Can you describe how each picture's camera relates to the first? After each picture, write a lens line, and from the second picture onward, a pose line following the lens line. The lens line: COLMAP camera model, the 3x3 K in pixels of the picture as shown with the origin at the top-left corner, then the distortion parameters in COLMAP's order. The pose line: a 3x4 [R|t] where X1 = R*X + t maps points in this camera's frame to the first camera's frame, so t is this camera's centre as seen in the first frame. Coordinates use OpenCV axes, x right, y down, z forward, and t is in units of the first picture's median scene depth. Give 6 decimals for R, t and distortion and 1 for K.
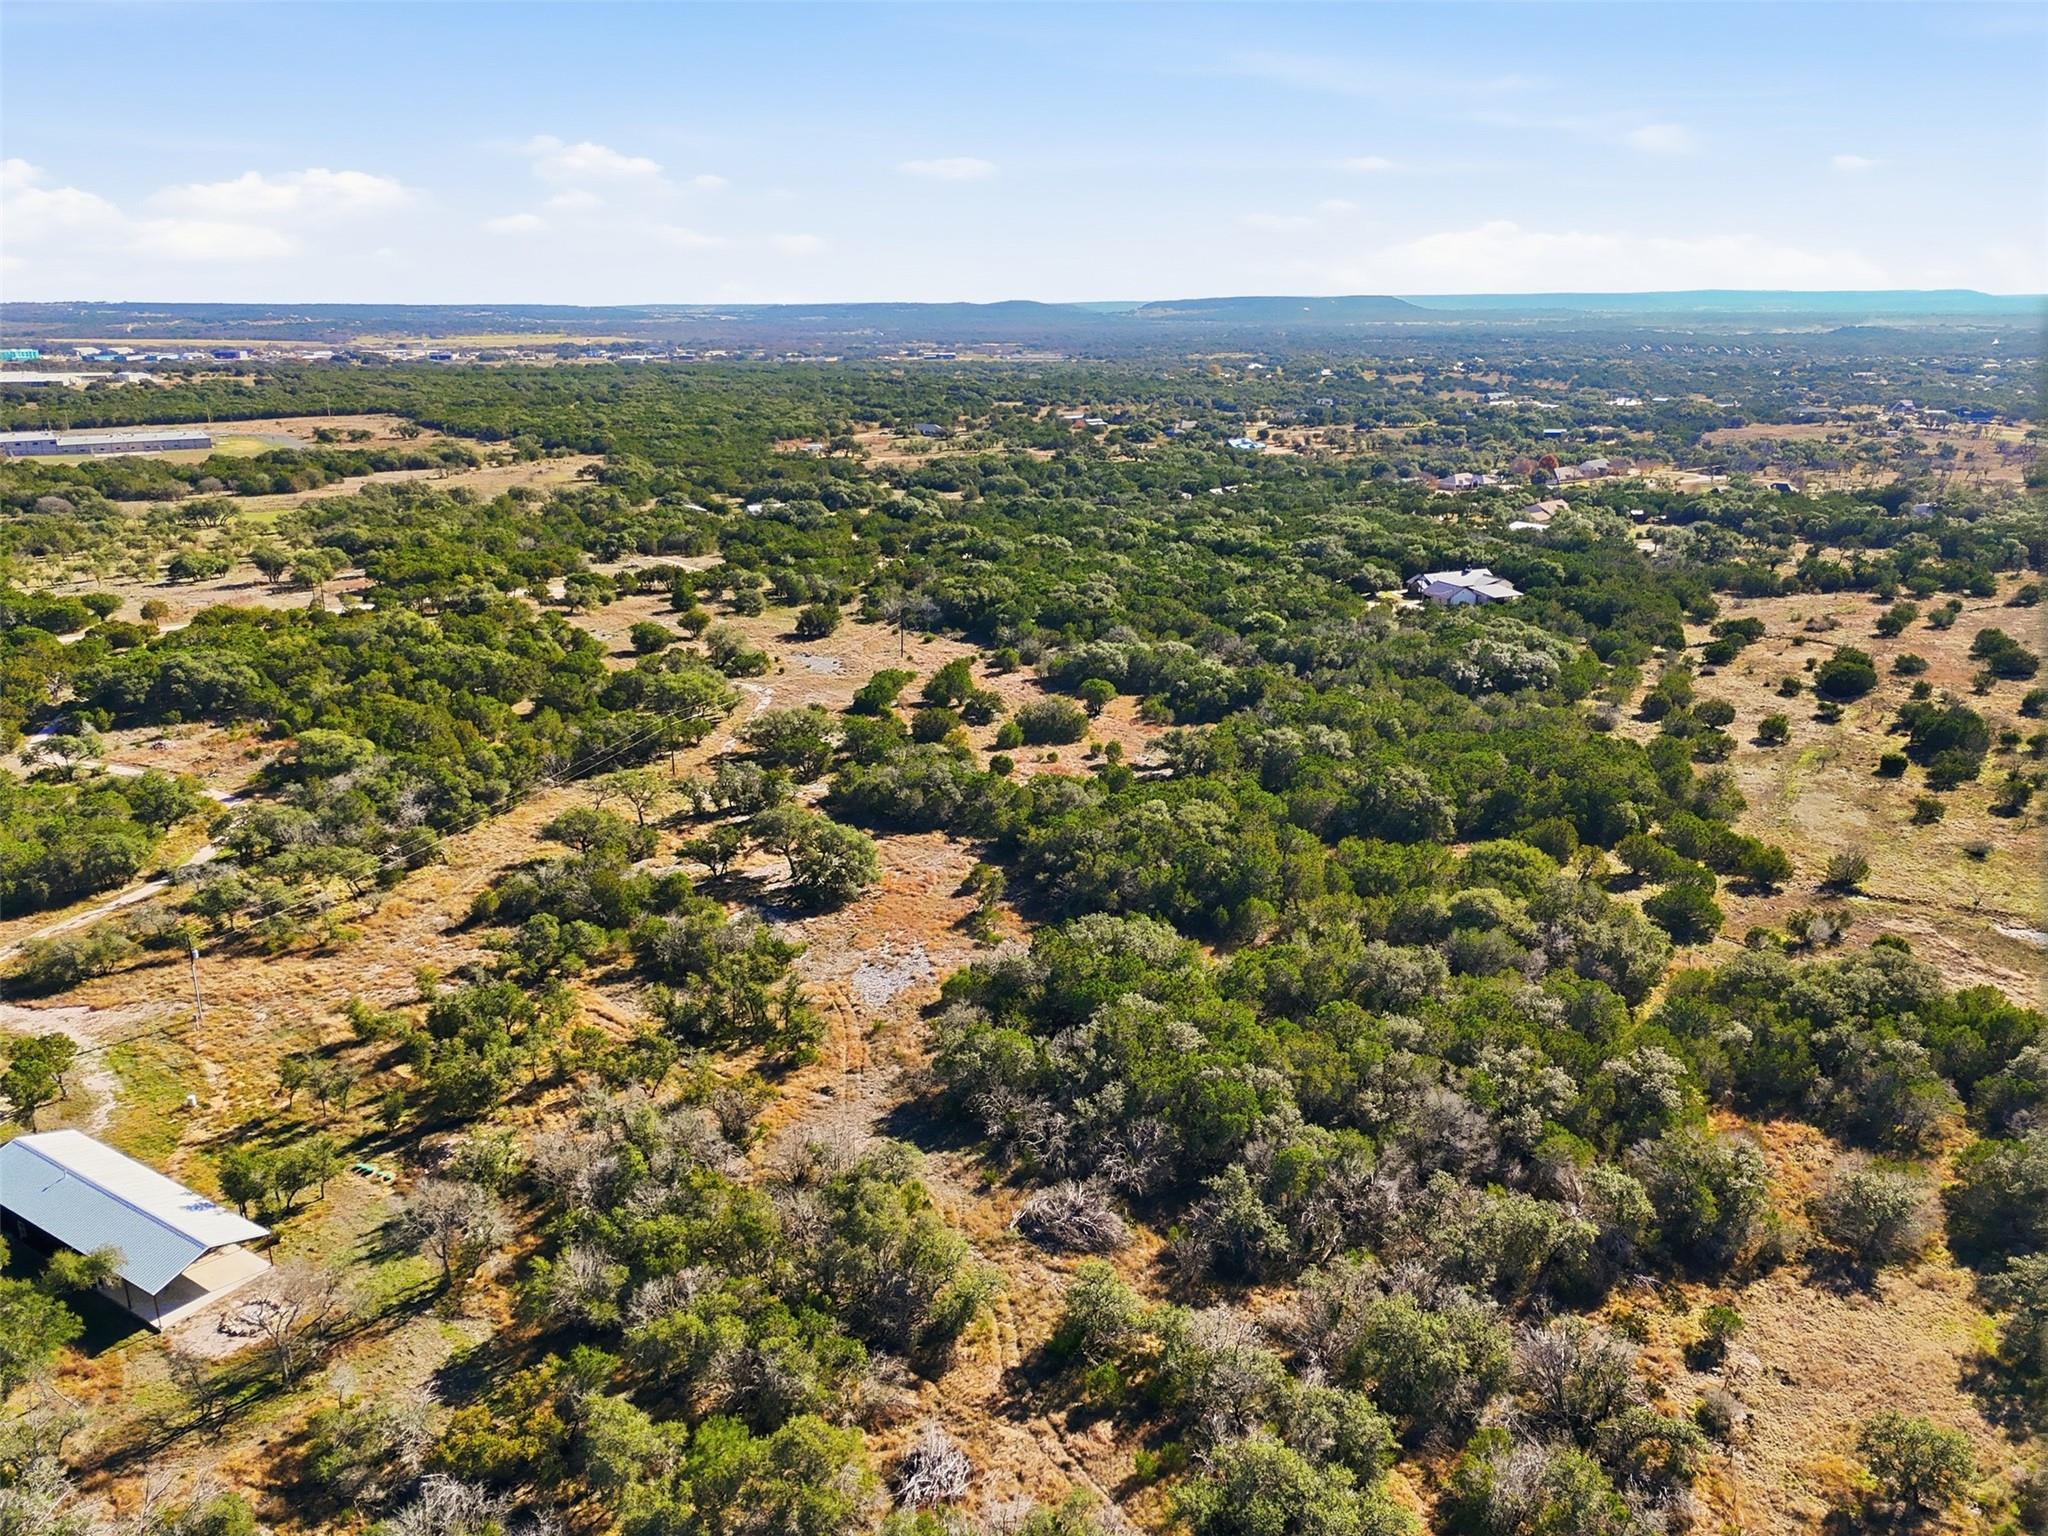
lens RADIAL K [[1490.7, 0, 1024.0], [0, 1490.7, 768.0], [0, 0, 1]] dist [0.068660, -0.057097]
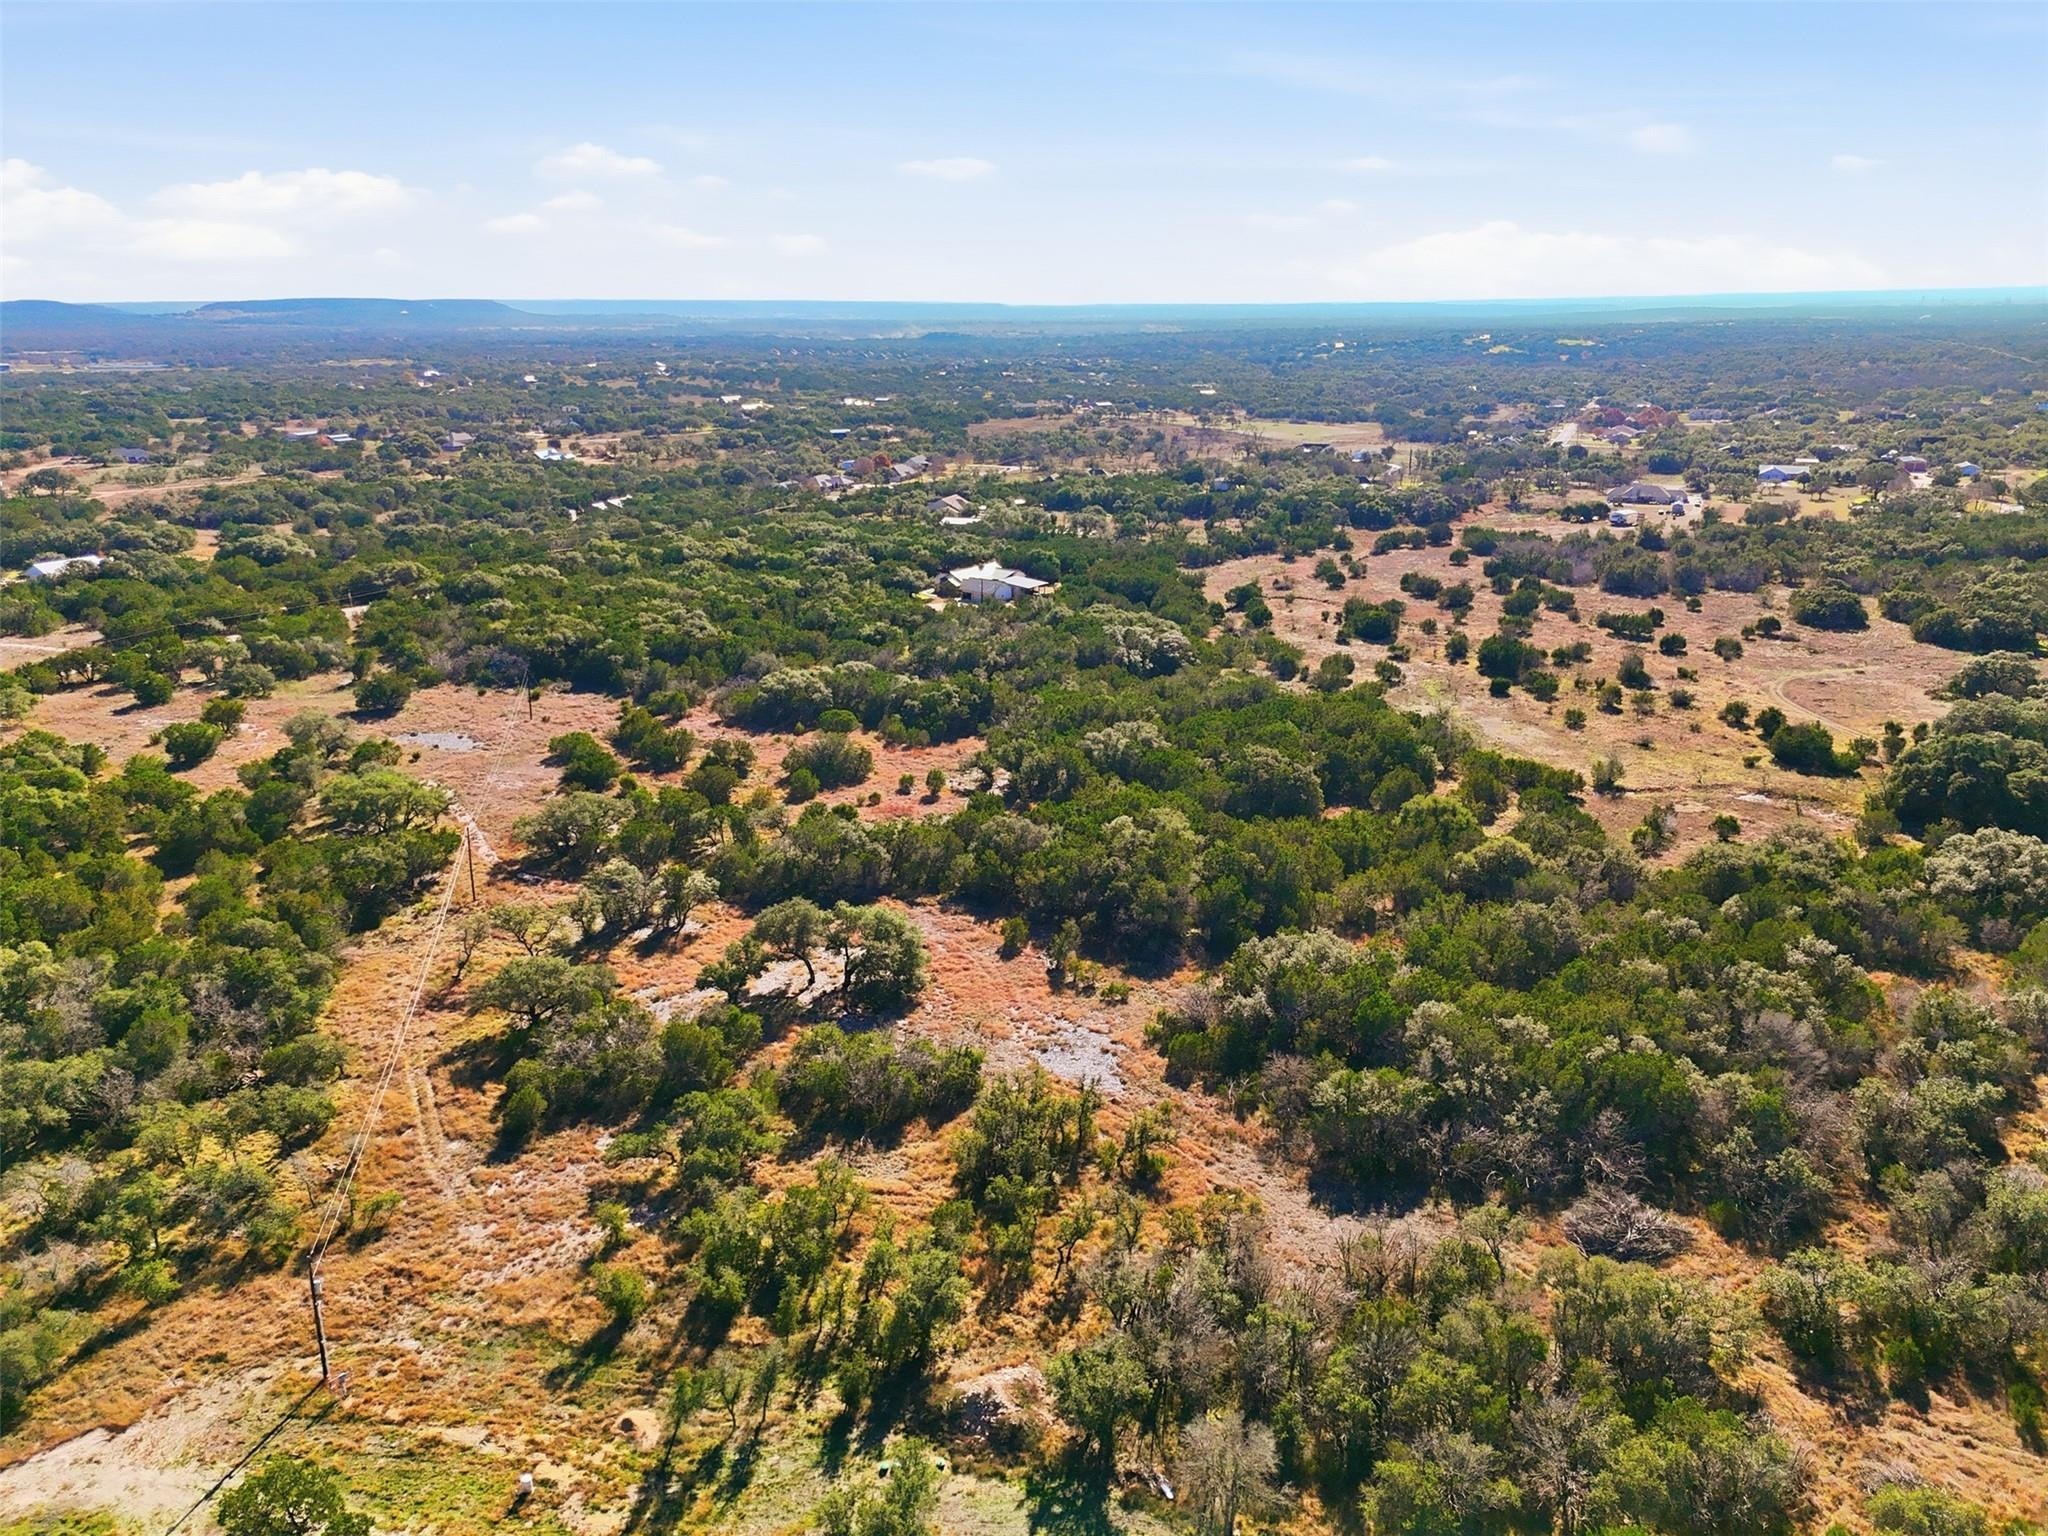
lens RADIAL K [[1490.7, 0, 1024.0], [0, 1490.7, 768.0], [0, 0, 1]] dist [0.068660, -0.057097]
pose [[0.843868, -0.159871, 0.512179, -0.231864], [0.161430, 0.985999, 0.041797, -0.030844], [-0.511690, 0.047410, 0.857861, 0.104001]]
